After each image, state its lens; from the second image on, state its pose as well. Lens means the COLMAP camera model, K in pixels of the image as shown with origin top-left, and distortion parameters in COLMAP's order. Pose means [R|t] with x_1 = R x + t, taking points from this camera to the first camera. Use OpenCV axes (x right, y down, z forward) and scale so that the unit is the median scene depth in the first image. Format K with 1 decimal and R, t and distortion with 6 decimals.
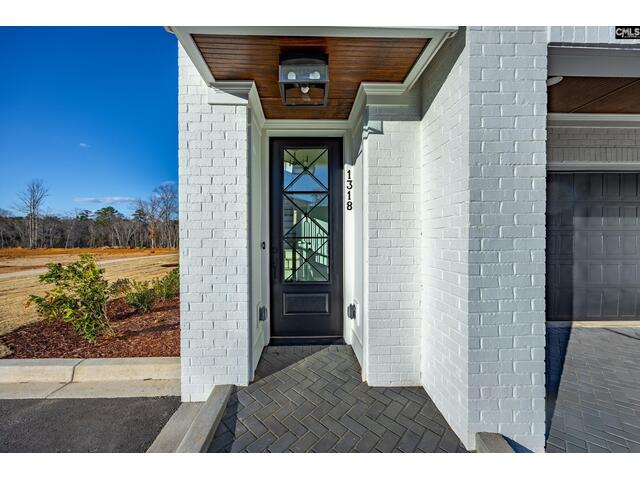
lens RADIAL K [[249.7, 0, 307.4], [0, 249.7, 238.4], [0, 0, 1]] dist [-0.002275, 0.000376]
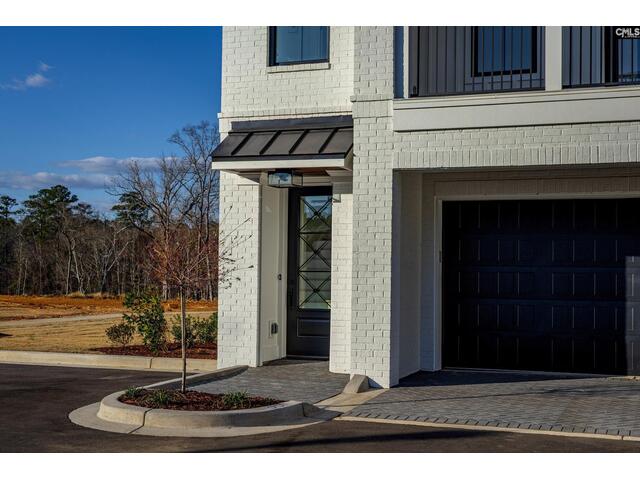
lens RADIAL K [[922.5, 0, 317.6], [0, 922.5, 243.0], [0, 0, 1]] dist [-0.004463, 0.000000]
pose [[0.926087, -0.001034, -0.377308, 0.060714], [-0.015567, 0.999040, -0.040946, 0.001479], [0.376989, 0.043793, 0.925182, -0.111587]]
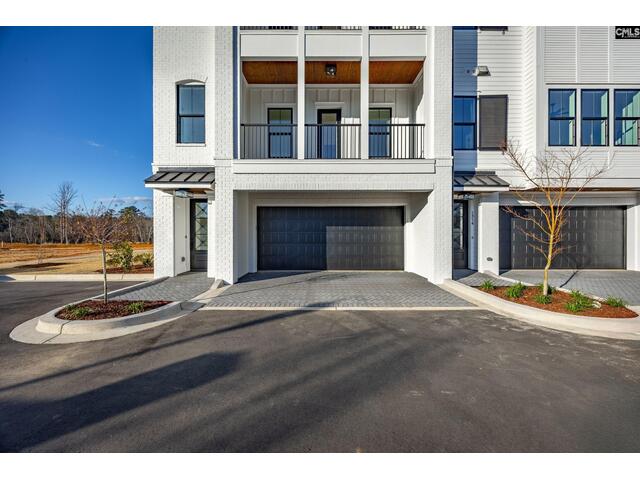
lens RADIAL K [[249.7, 0, 318.6], [0, 249.7, 236.6], [0, 0, 1]] dist [-0.002275, 0.000376]
pose [[0.999598, -0.000377, -0.028347, 0.050906], [0.000479, 0.999993, 0.003577, 0.000481], [0.028346, -0.003589, 0.999592, -0.065369]]
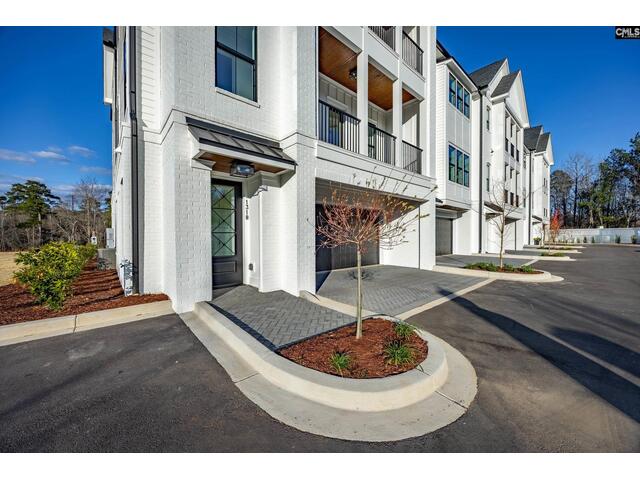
lens RADIAL K [[249.7, 0, 323.2], [0, 249.7, 237.2], [0, 0, 1]] dist [-0.002275, 0.000376]
pose [[0.753904, -0.004996, 0.656965, -0.024983], [0.006536, 0.999979, 0.000103, 0.001300], [-0.656952, 0.004216, 0.753921, -0.033993]]
